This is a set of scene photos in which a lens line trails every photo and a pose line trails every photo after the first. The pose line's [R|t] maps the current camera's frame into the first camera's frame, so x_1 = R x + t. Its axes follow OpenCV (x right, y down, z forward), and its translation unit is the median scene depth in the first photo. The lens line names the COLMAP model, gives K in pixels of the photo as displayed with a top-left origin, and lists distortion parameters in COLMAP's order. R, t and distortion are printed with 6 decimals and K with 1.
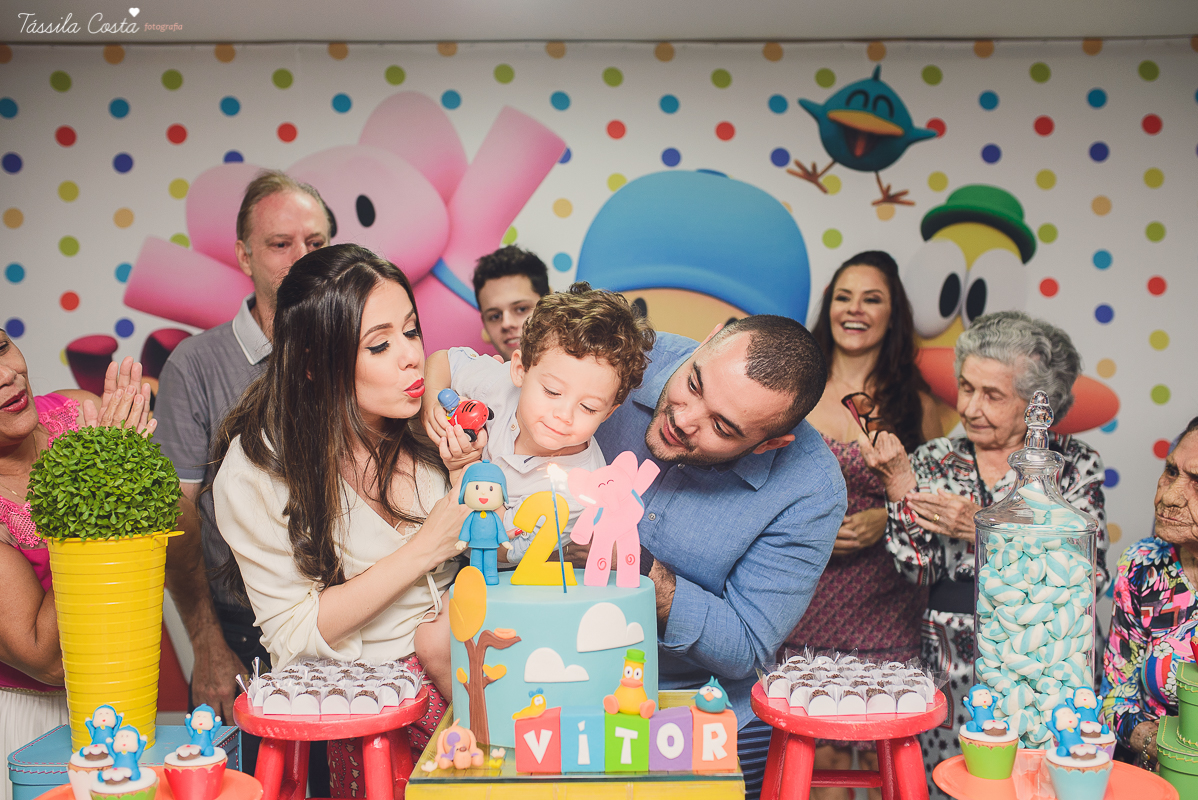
lens RADIAL K [[1193.4, 0, 599.0], [0, 1193.4, 400.0], [0, 0, 1]] dist [-0.063431, 0.103066]
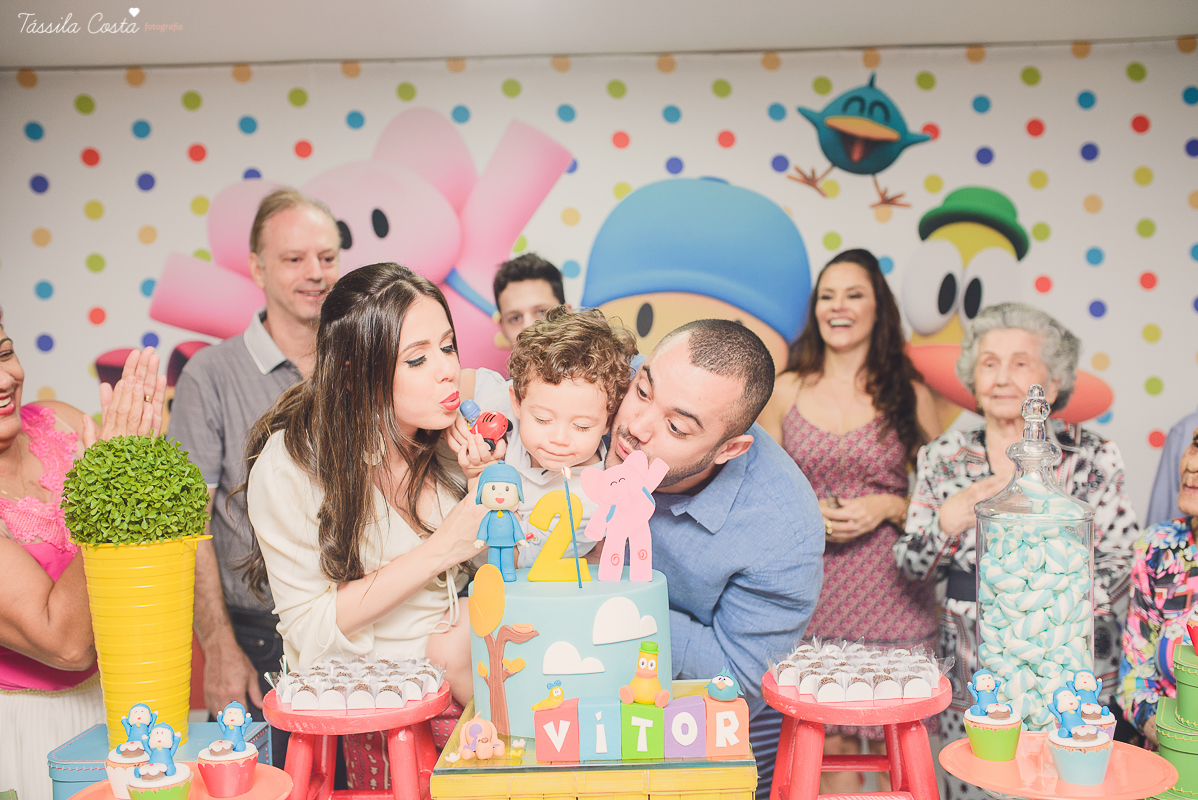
lens RADIAL K [[1156.5, 0, 599.0], [0, 1156.5, 400.0], [0, 0, 1]] dist [-0.064166, 0.105676]
pose [[0.999786, -0.018871, -0.008476, -0.000520], [0.018857, 0.999821, -0.001717, 0.000384], [0.008506, 0.001556, 0.999963, -0.004317]]
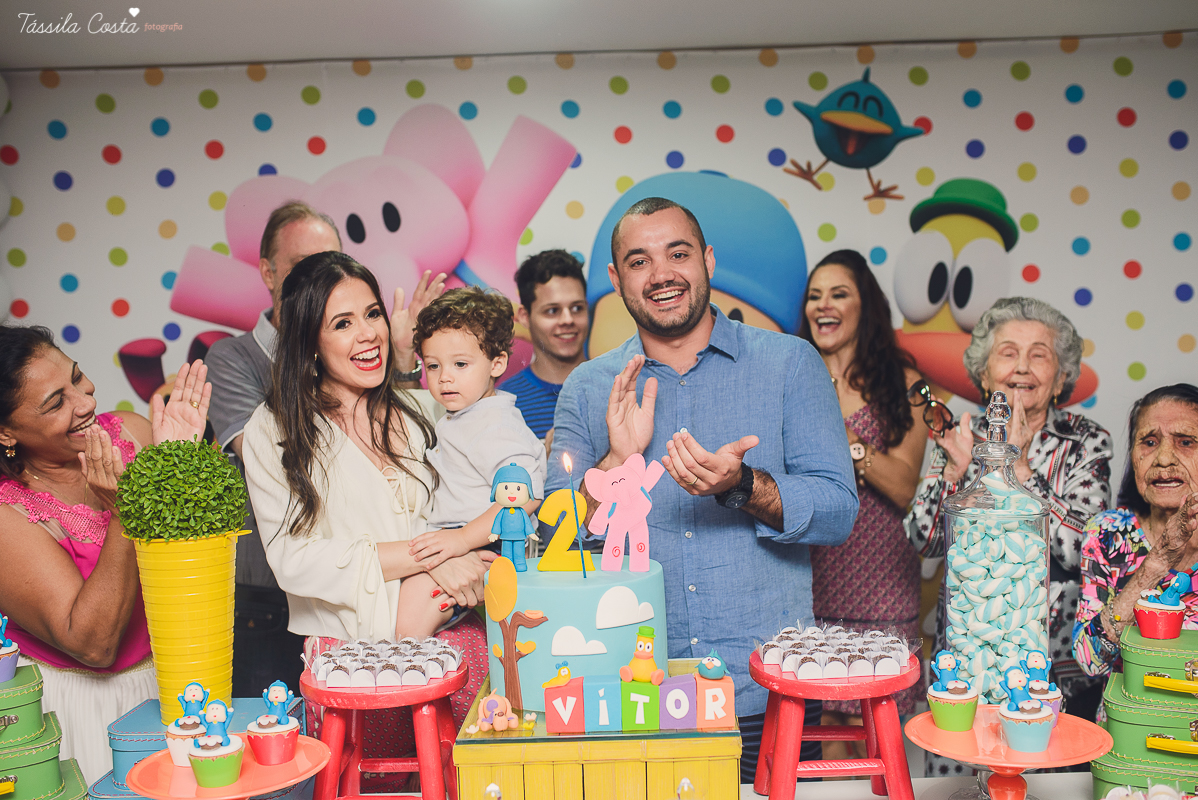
lens RADIAL K [[1175.6, 0, 599.0], [0, 1175.6, 400.0], [0, 0, 1]] dist [-0.063166, 0.101638]
pose [[0.999655, -0.022290, -0.013890, 0.004671], [0.022676, 0.999342, 0.028302, -0.040246], [0.013250, -0.028608, 0.999503, -0.125666]]
